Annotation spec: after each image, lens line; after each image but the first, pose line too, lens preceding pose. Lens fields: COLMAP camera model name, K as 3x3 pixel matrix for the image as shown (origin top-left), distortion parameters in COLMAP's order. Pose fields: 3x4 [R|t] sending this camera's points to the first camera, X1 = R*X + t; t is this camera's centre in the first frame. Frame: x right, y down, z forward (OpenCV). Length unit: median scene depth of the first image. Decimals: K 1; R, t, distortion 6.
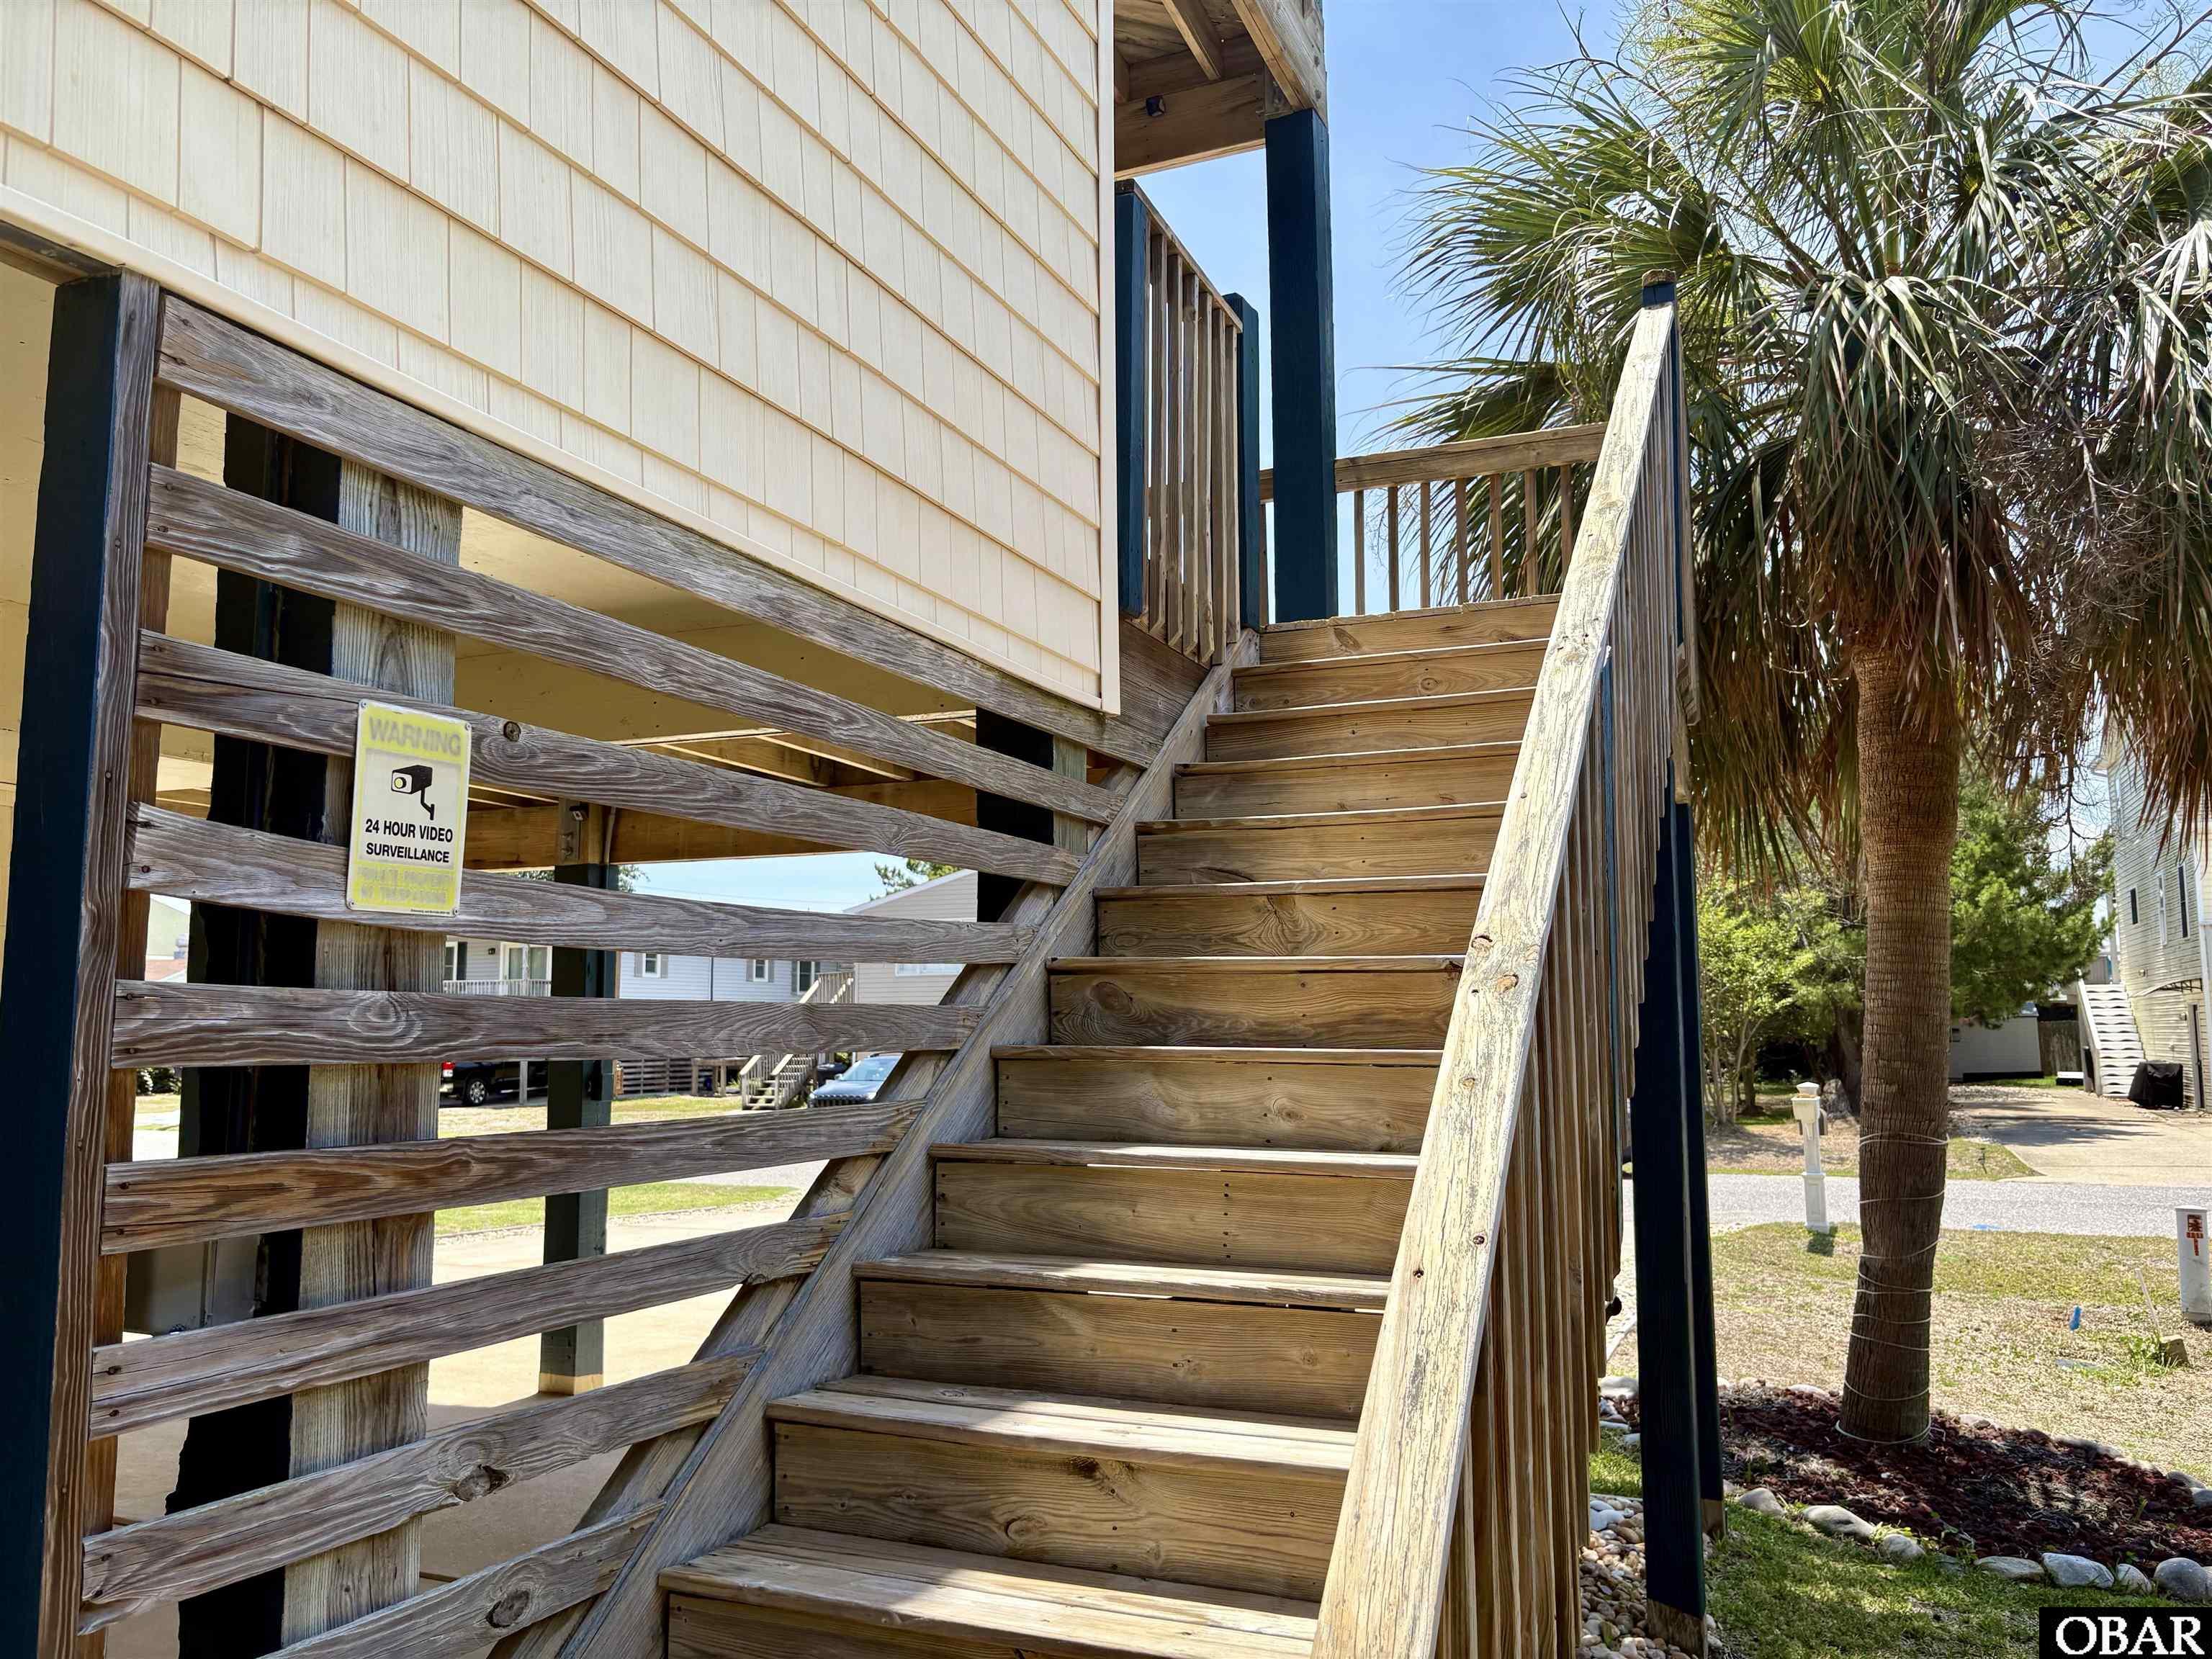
lens RADIAL K [[1686.7, 0, 1088.6], [0, 1686.7, 836.9], [0, 0, 1]] dist [0.056634, -0.071293]
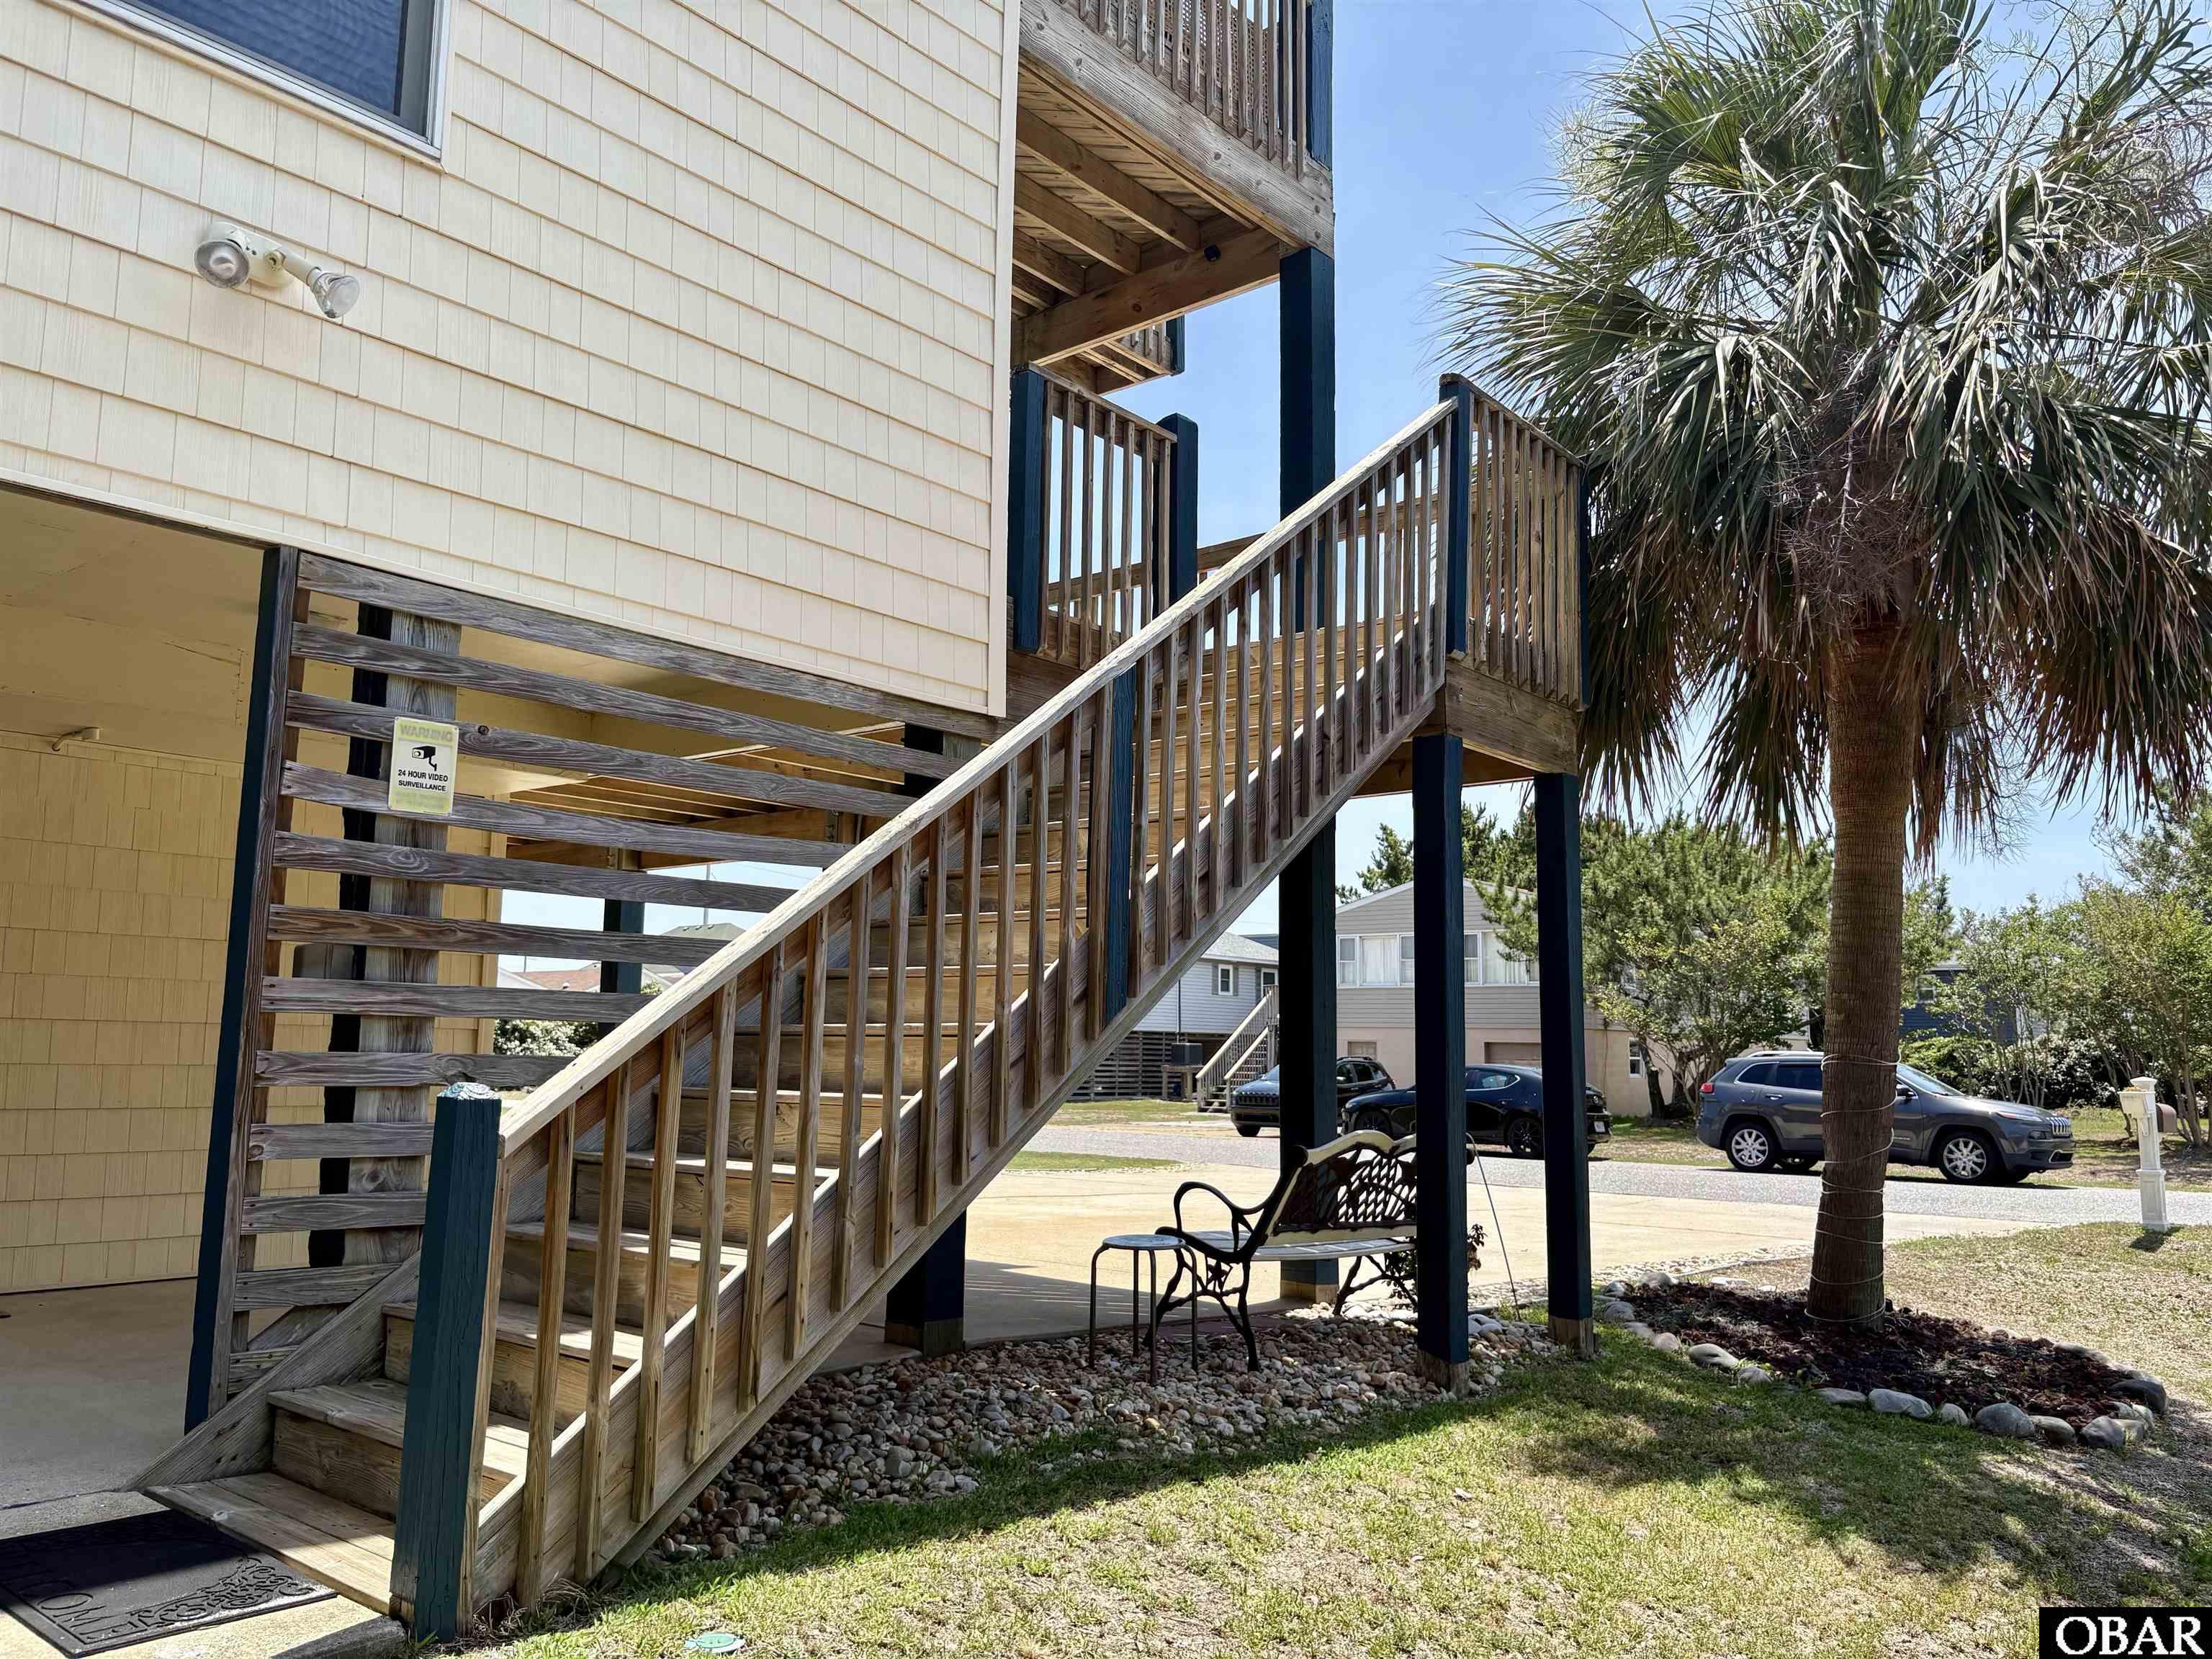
lens RADIAL K [[1686.7, 0, 1121.3], [0, 1686.7, 822.2], [0, 0, 1]] dist [0.056634, -0.071293]
pose [[0.962066, -0.017682, -0.272243, 1.053465], [0.011667, 0.999651, -0.023699, 0.117482], [0.272567, 0.019623, 0.961937, -0.857723]]
